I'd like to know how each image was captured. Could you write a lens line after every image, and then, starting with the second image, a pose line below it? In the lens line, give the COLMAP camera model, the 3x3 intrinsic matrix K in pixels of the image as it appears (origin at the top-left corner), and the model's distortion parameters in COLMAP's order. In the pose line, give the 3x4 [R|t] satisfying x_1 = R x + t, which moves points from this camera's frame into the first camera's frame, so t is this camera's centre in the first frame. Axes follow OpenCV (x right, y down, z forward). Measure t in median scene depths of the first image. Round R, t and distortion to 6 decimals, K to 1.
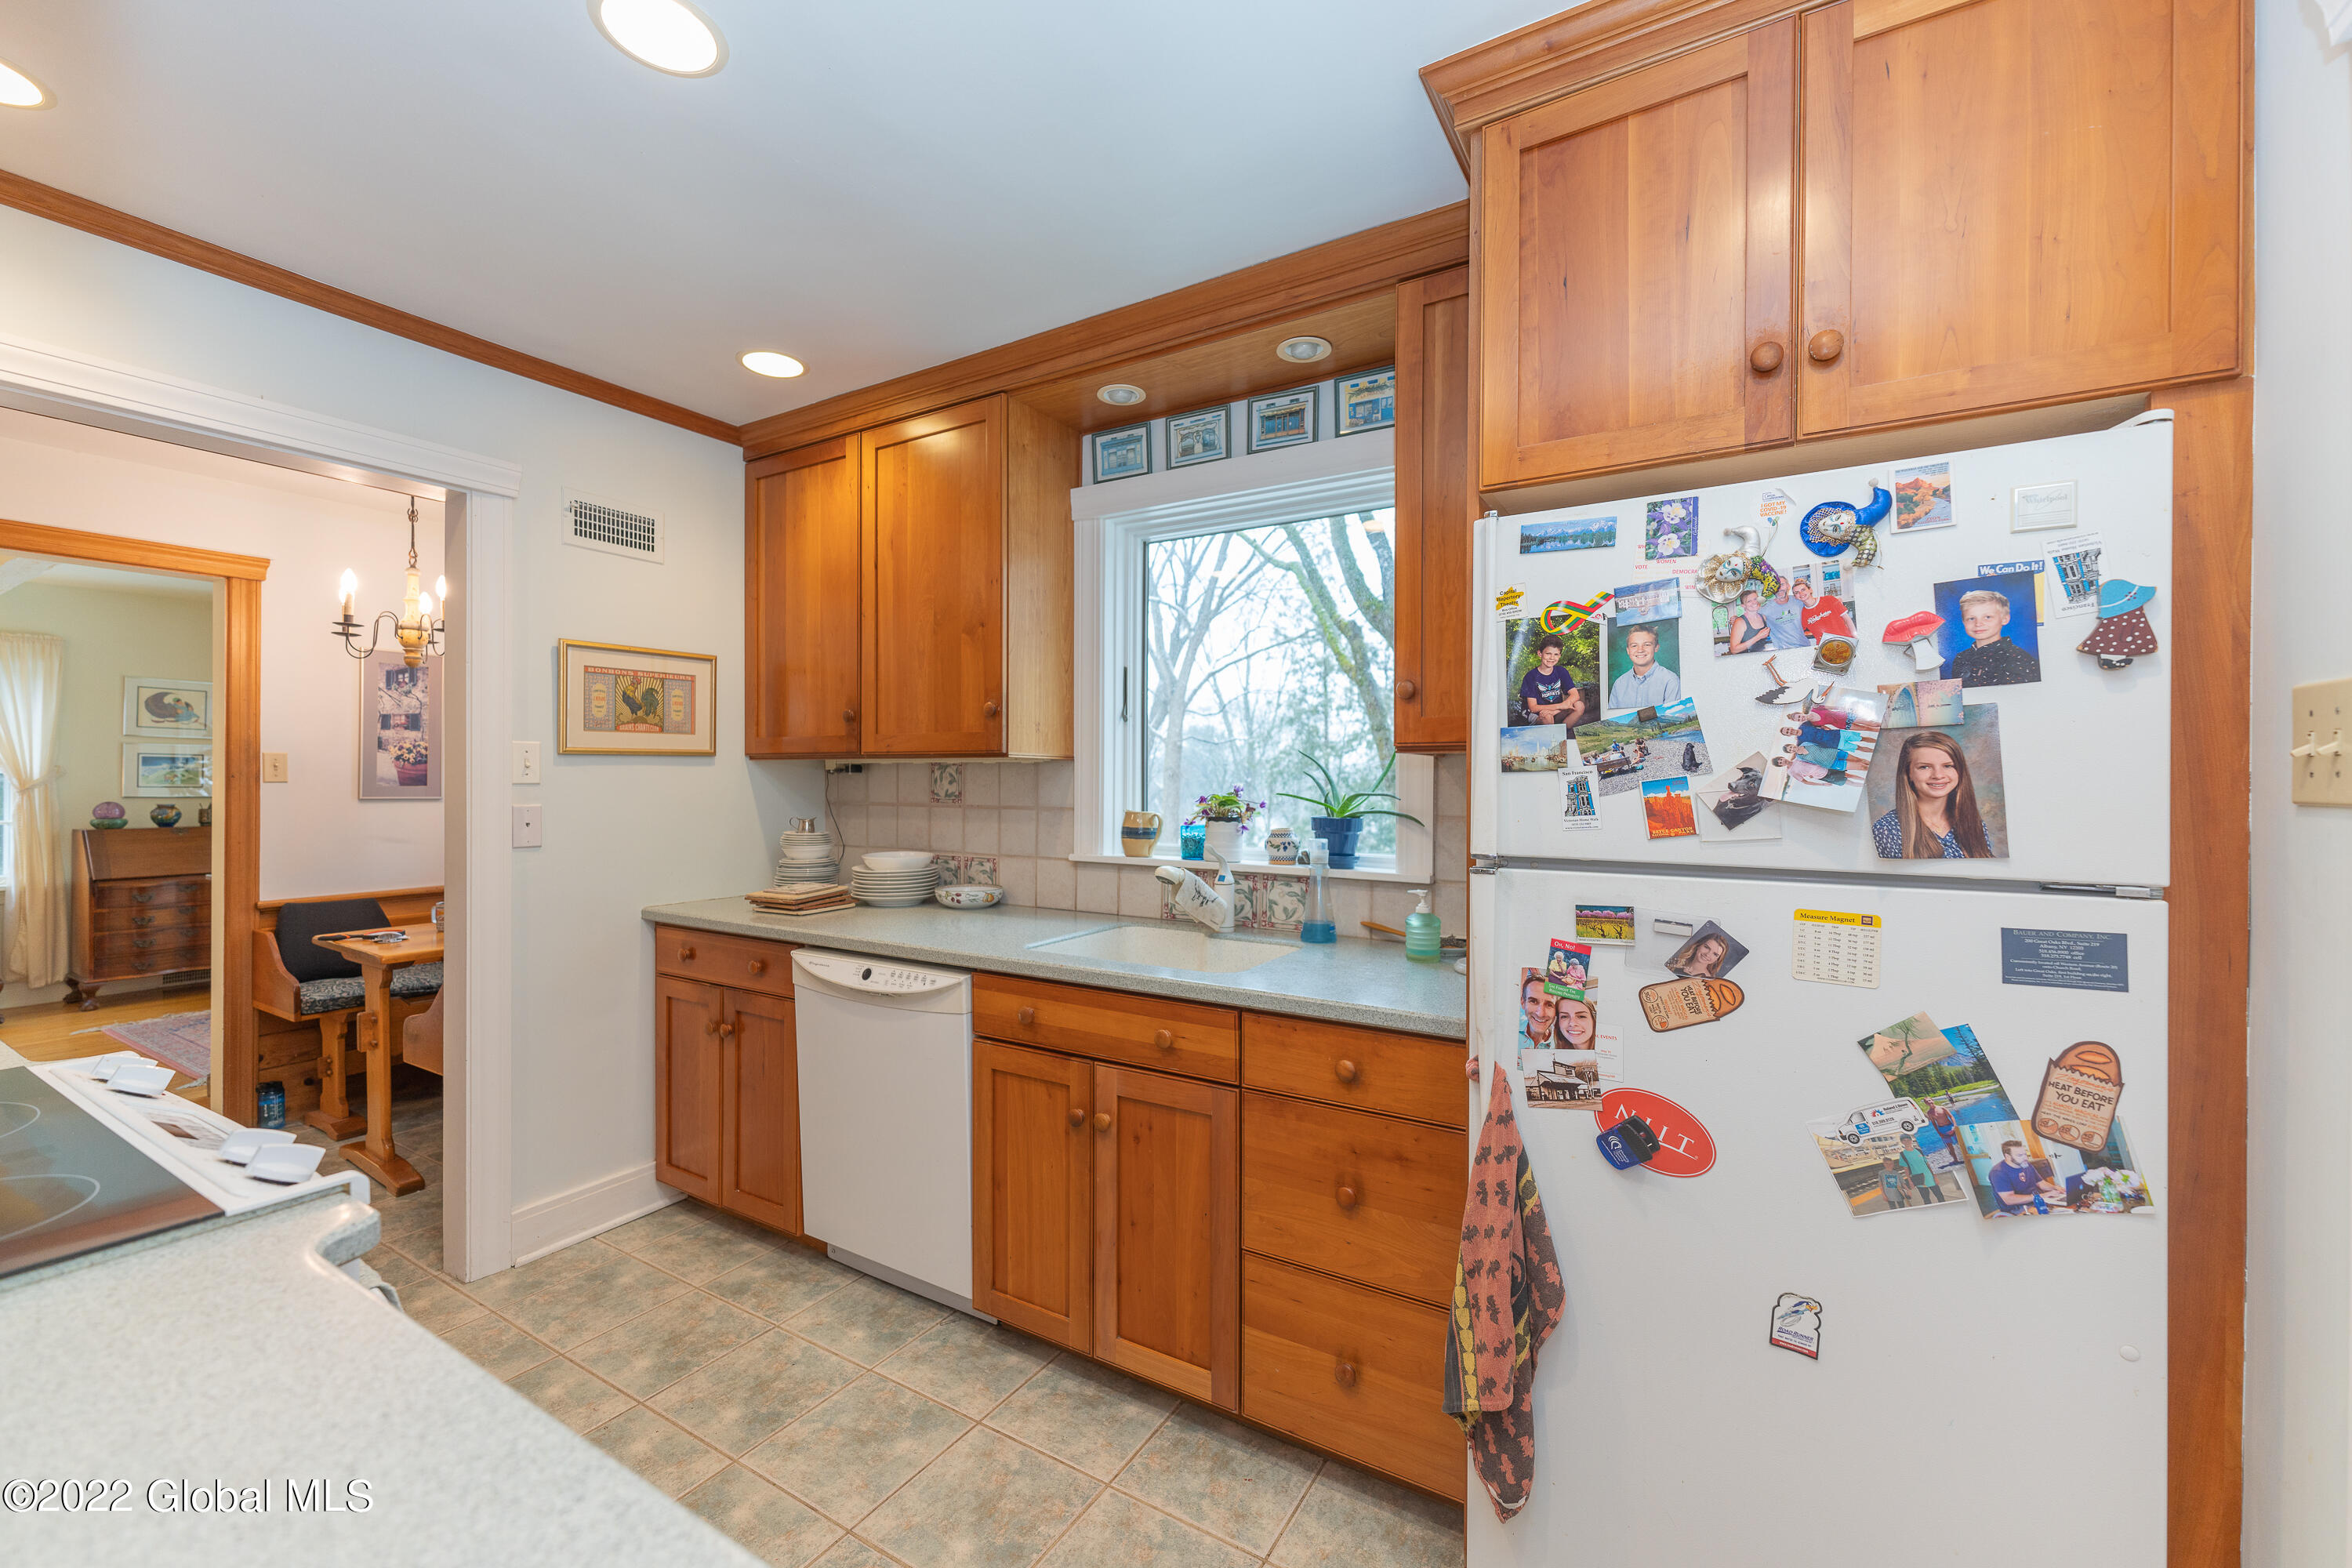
lens RADIAL K [[938.4, 0, 1179.4], [0, 938.4, 787.1], [0, 0, 1]] dist [0.001178, 0.000345]
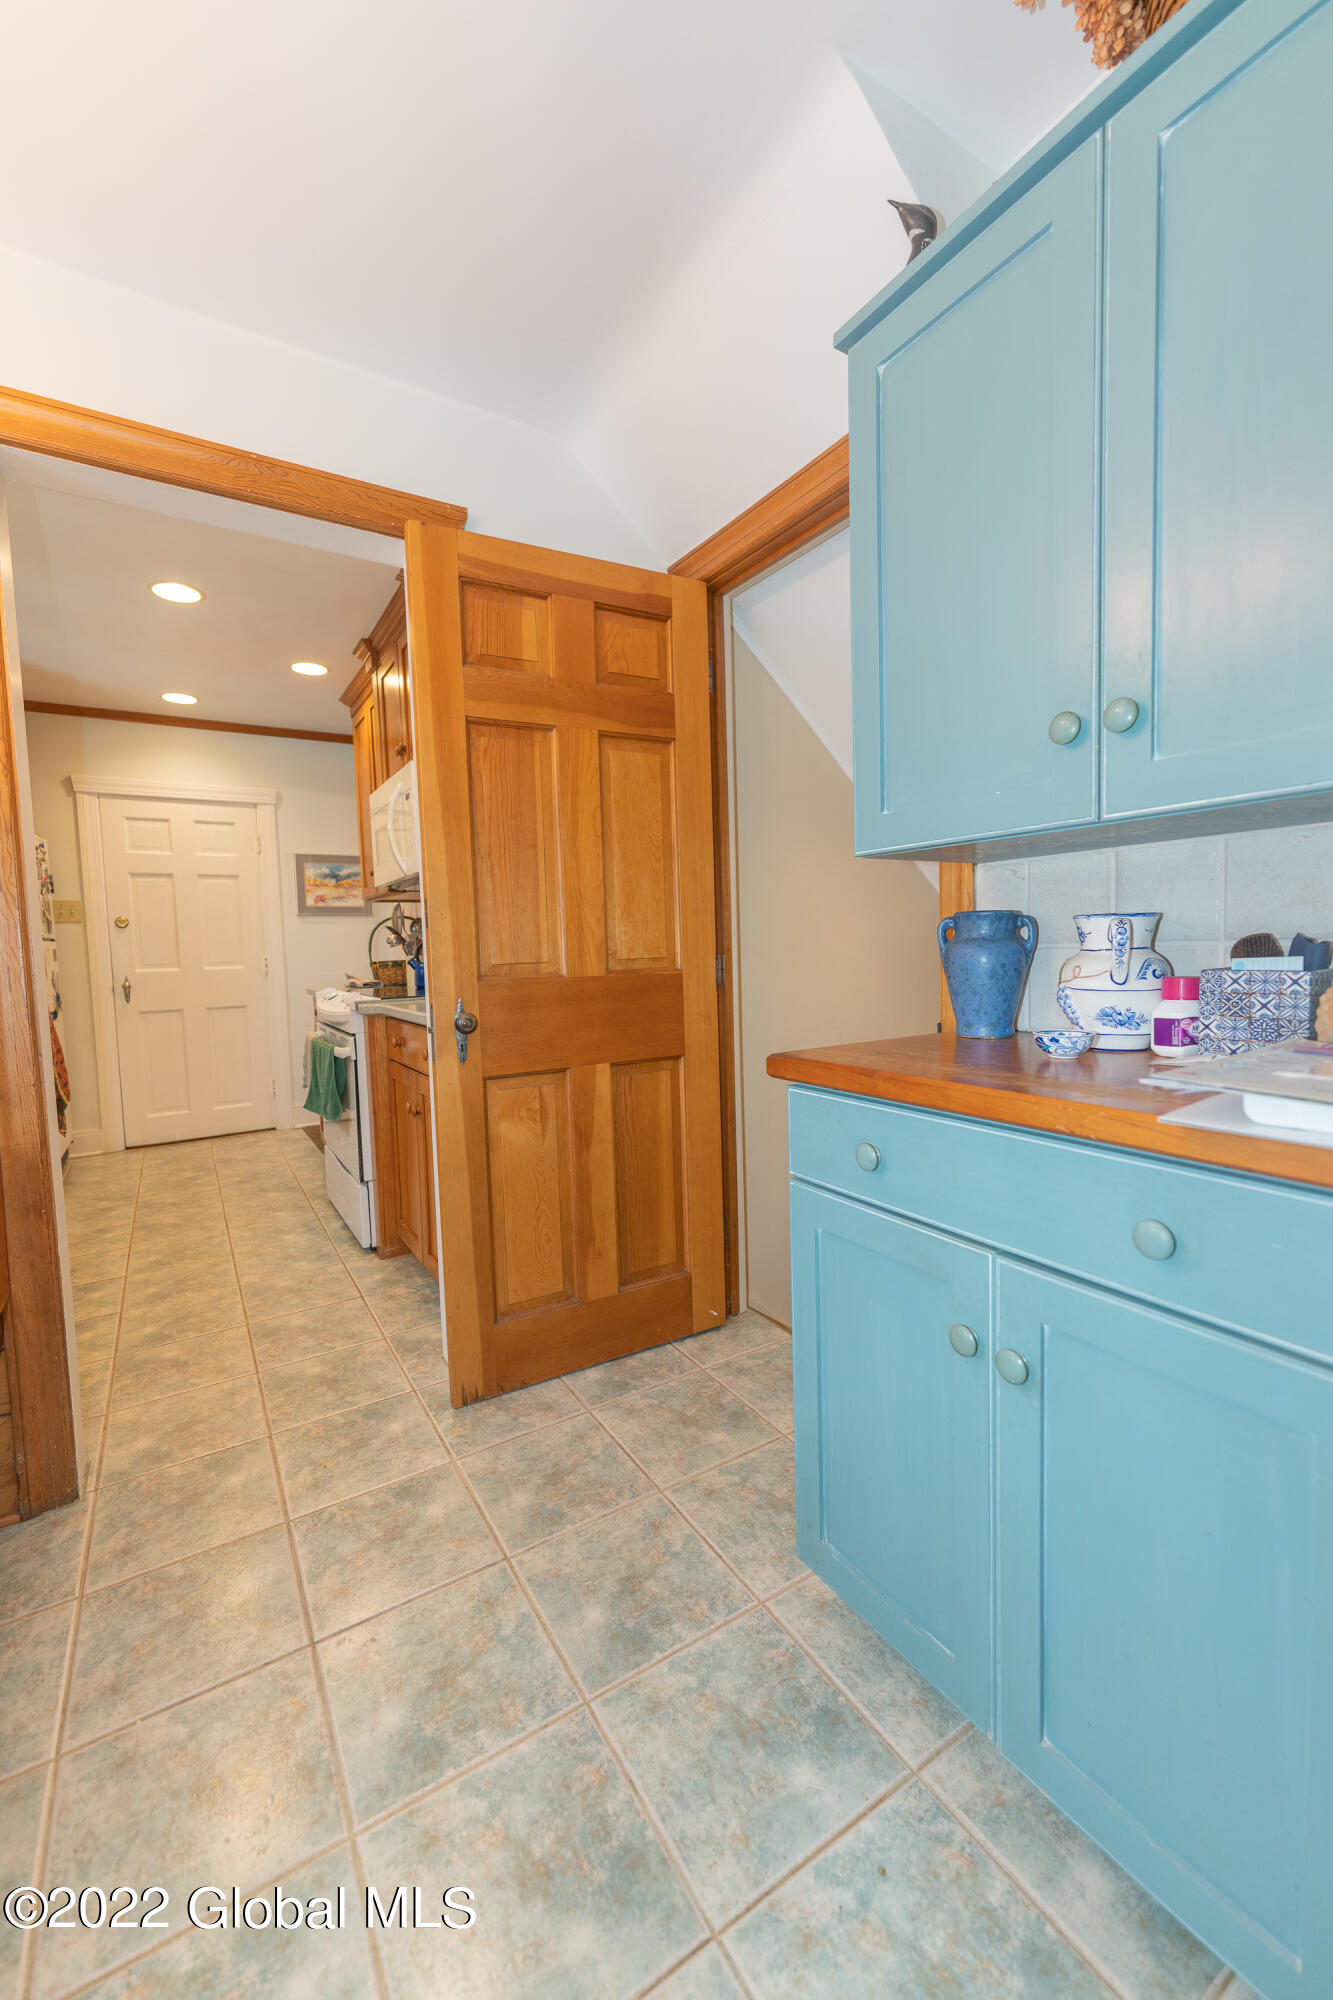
lens RADIAL K [[797.9, 0, 656.3], [0, 797.9, 998.3], [0, 0, 1]] dist [0.001178, 0.000345]
pose [[-0.885128, -0.010550, 0.465228, -1.443641], [0.027602, 0.996792, 0.075121, 0.074283], [-0.464528, 0.079333, -0.881998, 1.278077]]
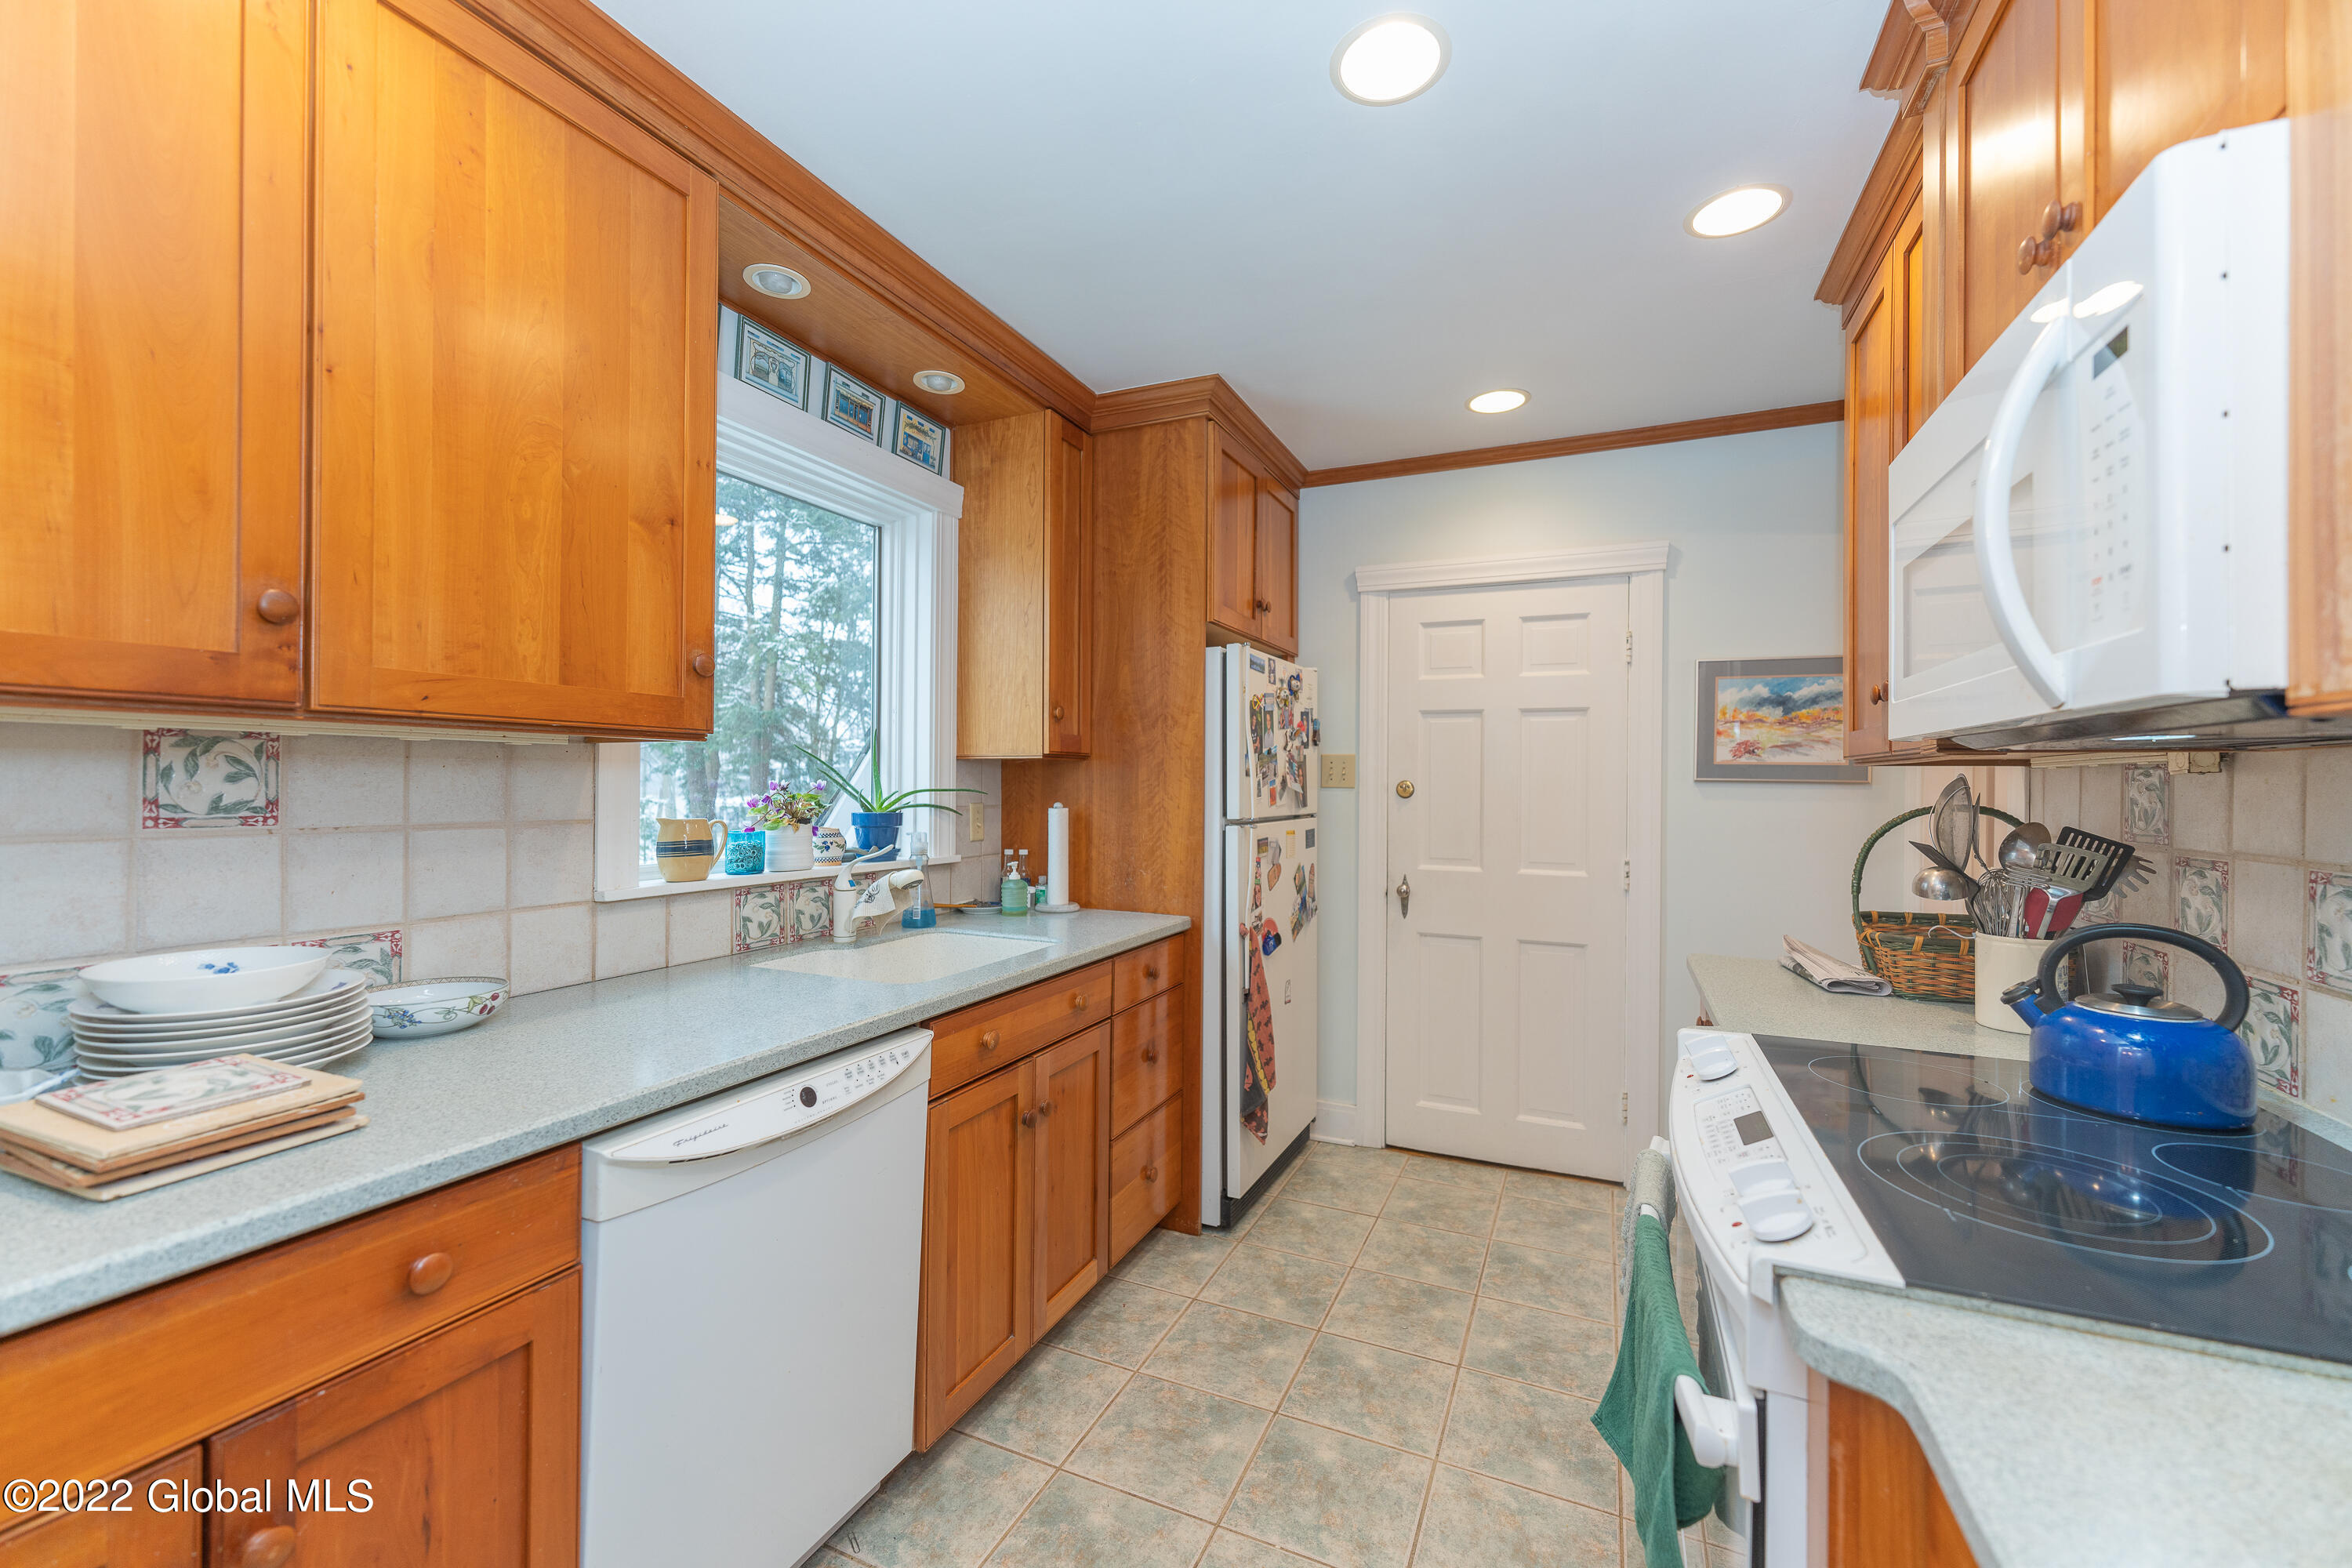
lens RADIAL K [[938.4, 0, 1179.4], [0, 938.4, 787.1], [0, 0, 1]] dist [0.001178, 0.000345]
pose [[-0.121047, -0.010002, 0.992596, -0.850846], [-0.001887, 0.999950, 0.009846, -0.006924], [-0.992645, -0.000681, -0.121060, 0.737890]]
